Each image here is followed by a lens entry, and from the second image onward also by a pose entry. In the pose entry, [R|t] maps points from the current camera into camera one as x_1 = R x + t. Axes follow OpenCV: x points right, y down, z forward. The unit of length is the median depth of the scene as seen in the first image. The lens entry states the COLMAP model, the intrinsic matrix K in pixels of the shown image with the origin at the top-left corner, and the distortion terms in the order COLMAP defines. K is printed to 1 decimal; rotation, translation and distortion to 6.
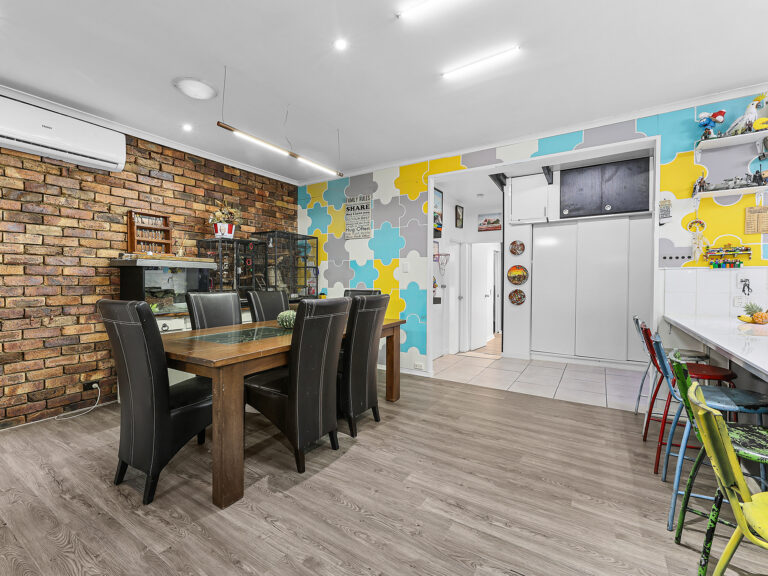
lens RADIAL K [[341.0, 0, 384.0], [0, 341.0, 288.0], [0, 0, 1]] dist [-0.000148, -0.000501]
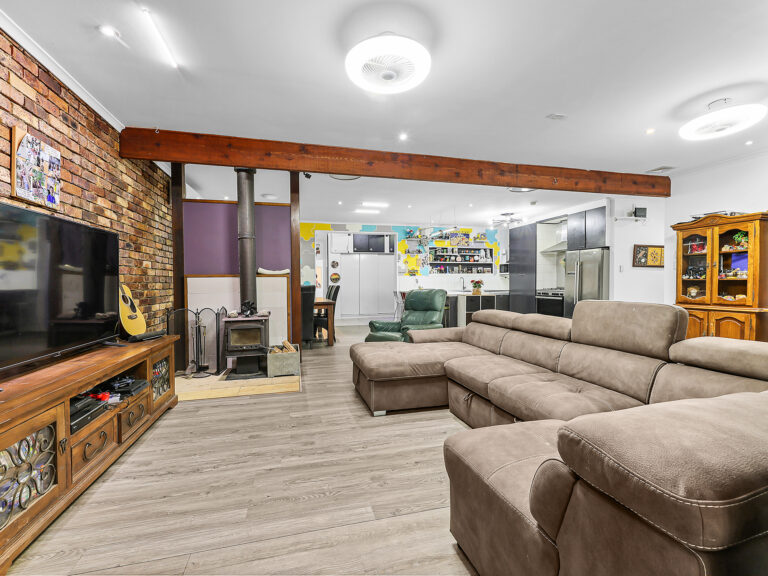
lens RADIAL K [[341.0, 0, 384.0], [0, 341.0, 288.0], [0, 0, 1]] dist [-0.000148, -0.000501]
pose [[0.677647, -0.016508, 0.735202, -1.177967], [0.023580, 0.999722, 0.000714, 0.036073], [-0.735009, 0.016852, 0.677848, -0.758031]]
